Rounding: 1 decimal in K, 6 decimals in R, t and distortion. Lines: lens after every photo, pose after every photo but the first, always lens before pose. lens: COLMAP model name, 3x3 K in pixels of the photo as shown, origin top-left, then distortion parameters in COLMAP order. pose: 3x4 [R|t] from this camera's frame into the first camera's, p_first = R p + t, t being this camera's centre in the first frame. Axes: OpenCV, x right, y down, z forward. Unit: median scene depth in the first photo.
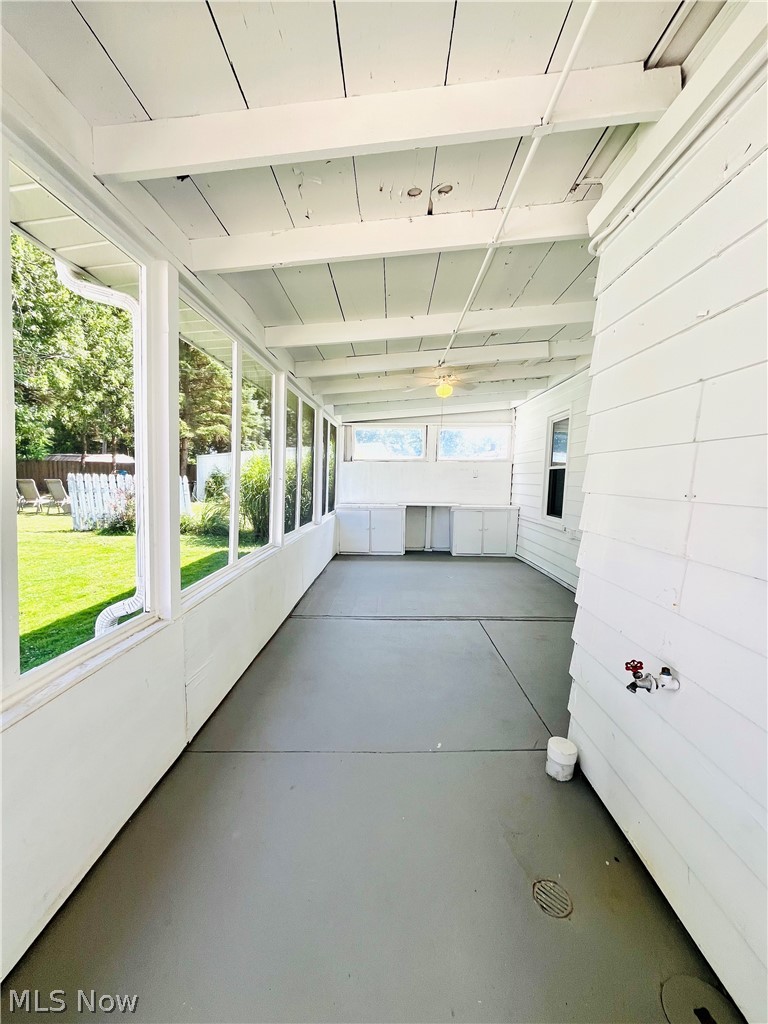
lens RADIAL K [[425.6, 0, 367.5], [0, 425.6, 510.6], [0, 0, 1]] dist [-0.007103, -0.000012]
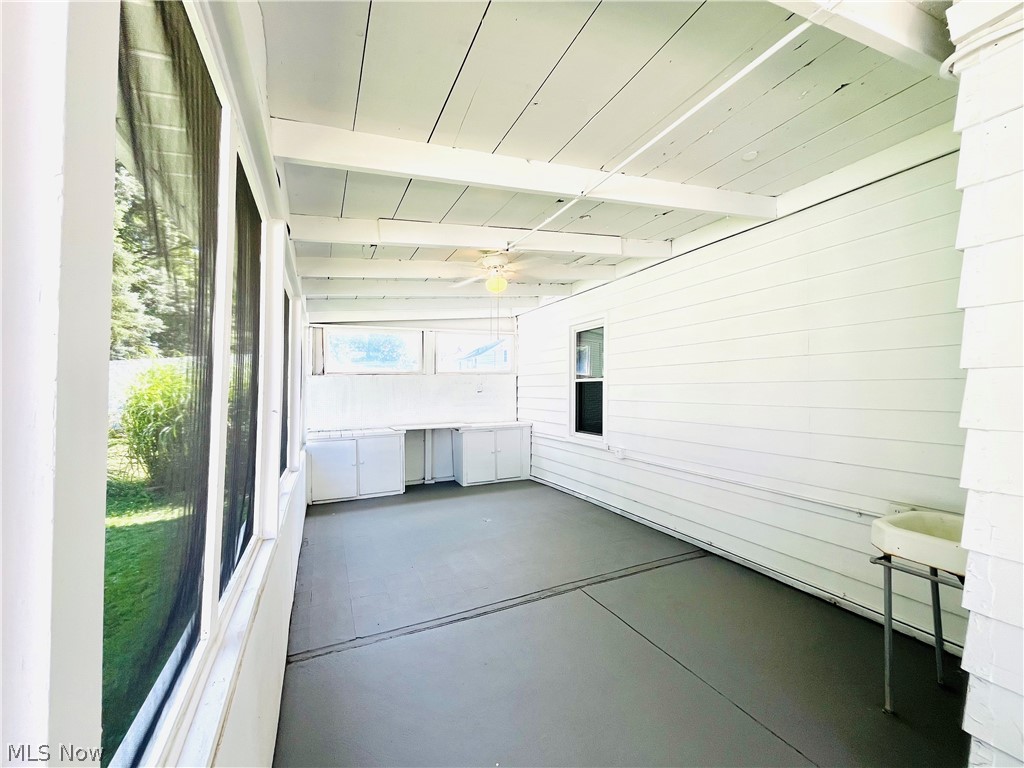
lens RADIAL K [[425.6, 0, 512.0], [0, 425.6, 384.0], [0, 0, 1]] dist [-0.007103, -0.000012]
pose [[0.884094, -0.019827, 0.466888, -0.100918], [0.060159, 0.995615, -0.071635, -0.028377], [-0.463420, 0.091419, 0.881410, 0.202884]]
